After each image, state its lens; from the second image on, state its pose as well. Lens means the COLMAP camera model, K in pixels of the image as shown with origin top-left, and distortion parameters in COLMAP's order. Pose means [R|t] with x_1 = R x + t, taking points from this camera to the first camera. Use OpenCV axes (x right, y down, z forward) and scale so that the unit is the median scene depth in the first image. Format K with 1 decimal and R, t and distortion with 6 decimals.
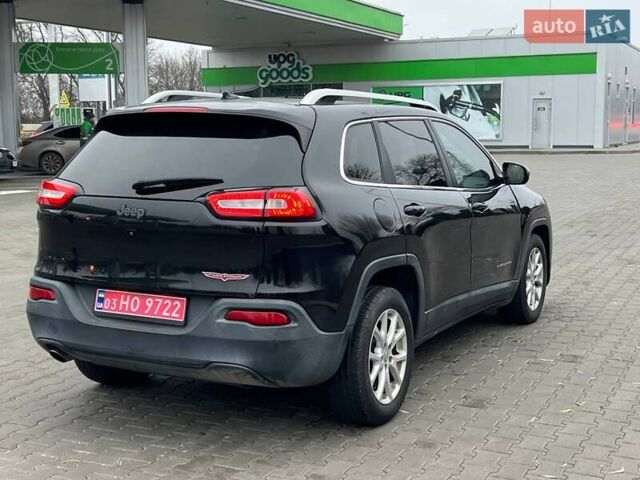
lens RADIAL K [[961.9, 0, 320.0], [0, 961.9, 240.0], [0, 0, 1]] dist [0.231308, -0.901812]
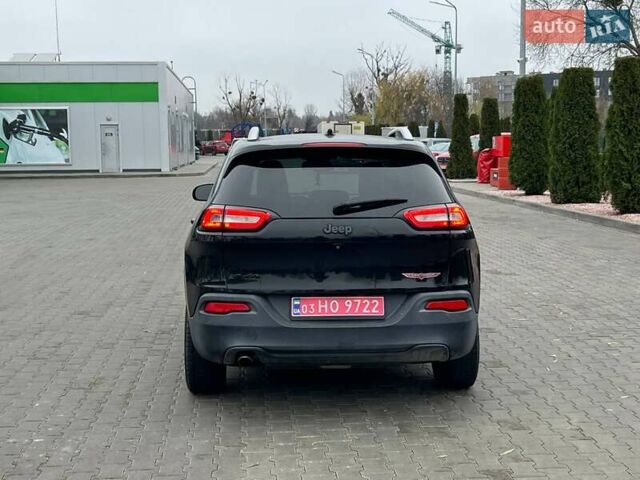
lens RADIAL K [[961.9, 0, 320.0], [0, 961.9, 240.0], [0, 0, 1]] dist [0.231308, -0.901812]
pose [[0.859547, -0.056131, 0.507965, -0.120744], [0.068256, 0.997654, -0.005257, -0.001613], [-0.506478, 0.039190, 0.861362, -0.002935]]
